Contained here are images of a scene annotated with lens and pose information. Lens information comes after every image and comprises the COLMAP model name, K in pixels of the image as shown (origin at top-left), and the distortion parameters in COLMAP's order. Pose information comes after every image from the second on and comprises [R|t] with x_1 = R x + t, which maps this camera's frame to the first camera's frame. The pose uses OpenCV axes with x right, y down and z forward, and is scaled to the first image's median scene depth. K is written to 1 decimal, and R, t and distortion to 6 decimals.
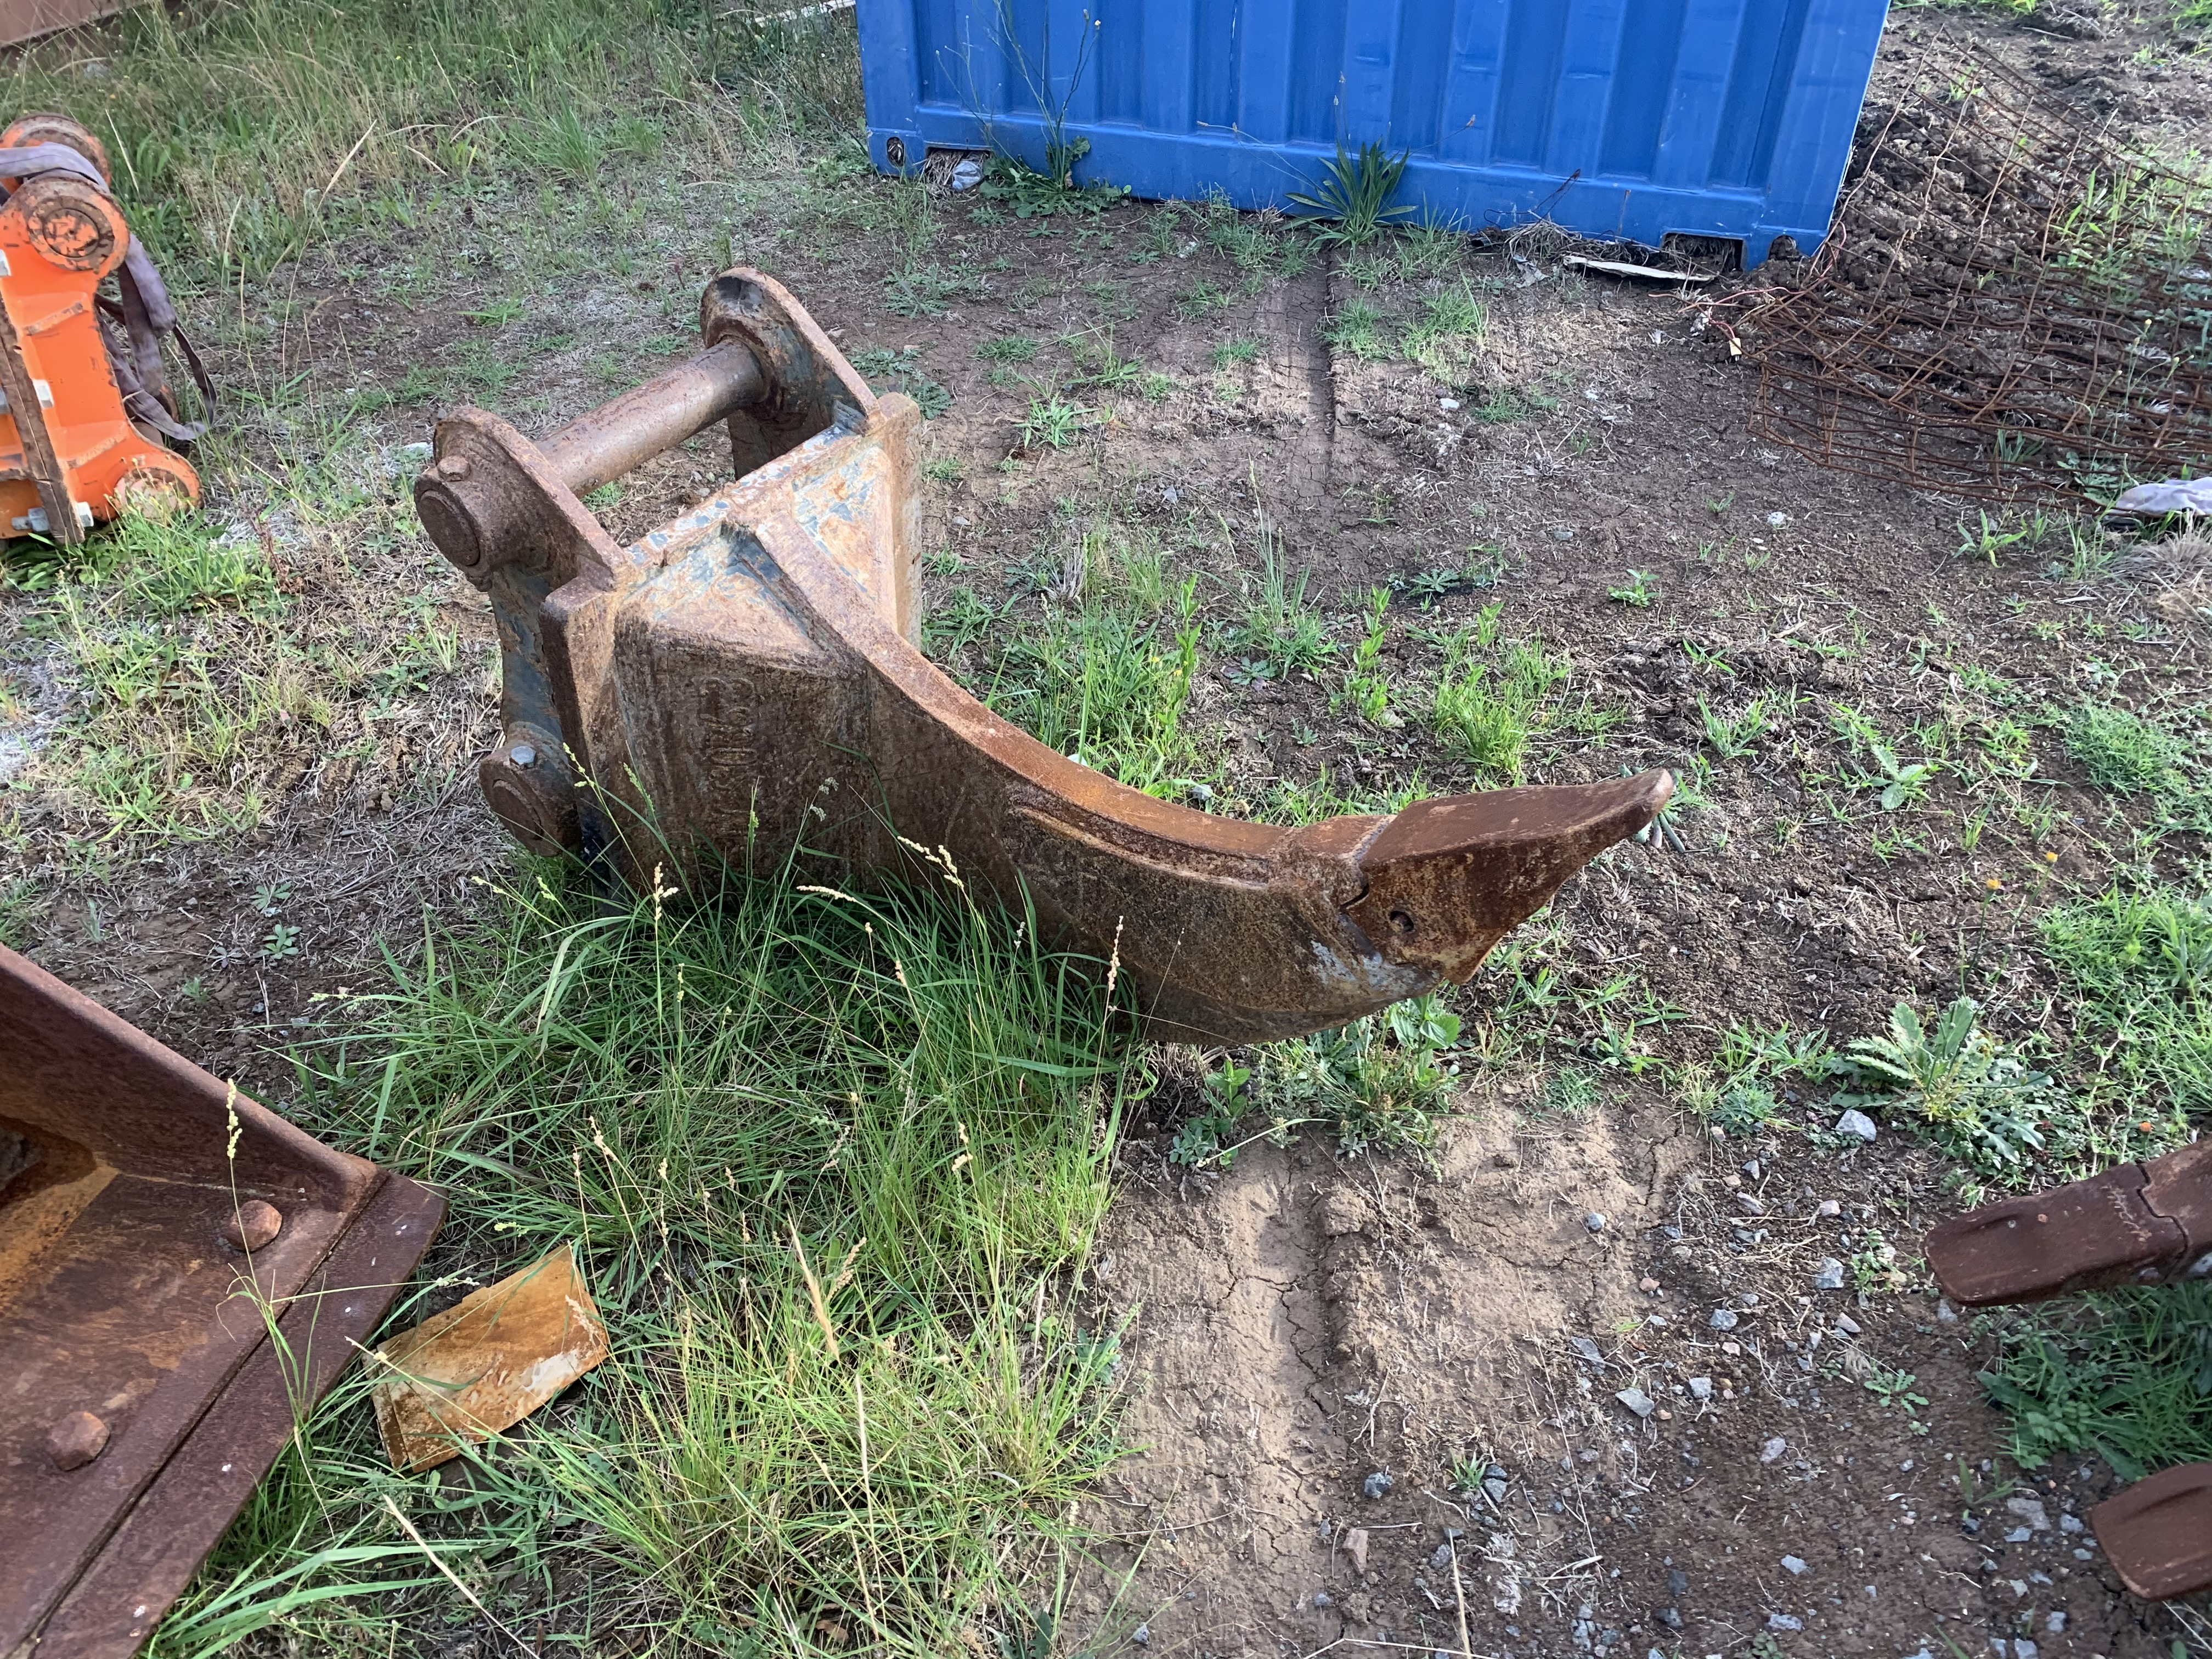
lens RADIAL K [[1714.2, 0, 1106.0], [0, 1714.2, 829.5], [0, 0, 1]] dist [-0.013584, 0.050189]
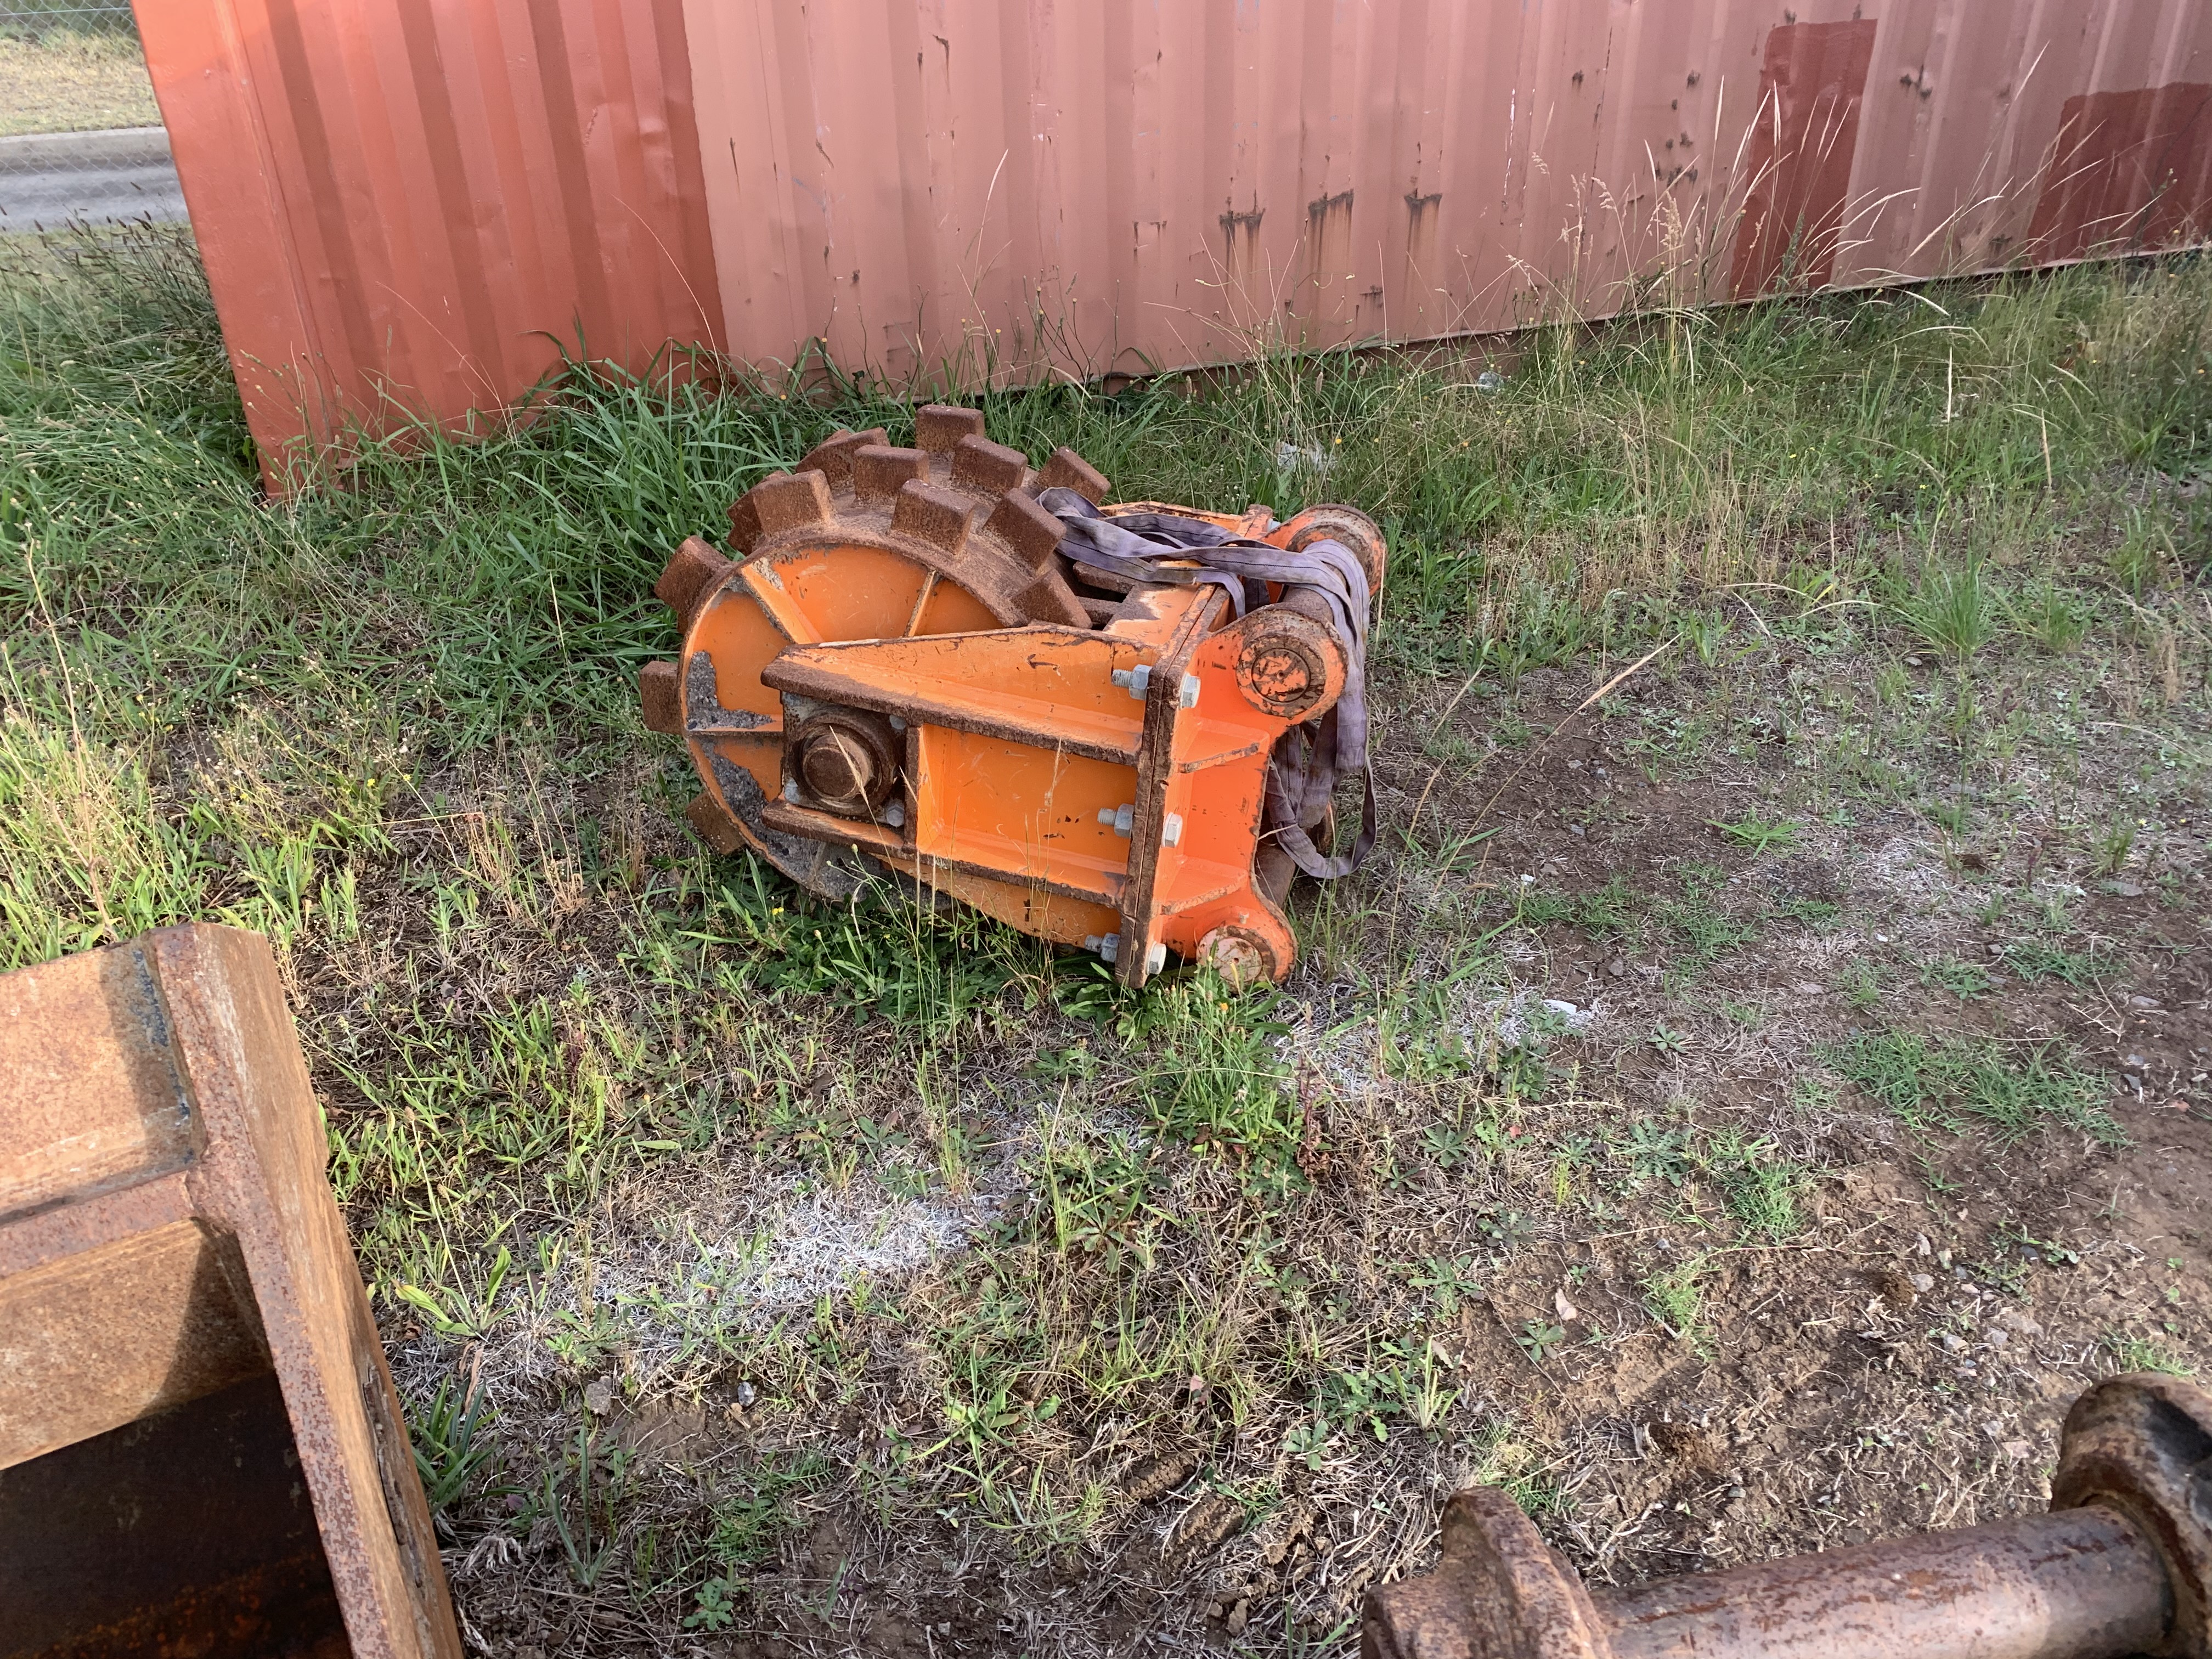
lens RADIAL K [[1714.2, 0, 1106.0], [0, 1714.2, 829.5], [0, 0, 1]] dist [-0.013584, 0.050189]
pose [[0.720729, 0.373419, -0.584045, -0.167496], [-0.443364, 0.895972, 0.025731, -0.265827], [0.532897, 0.240399, 0.811313, 0.328416]]
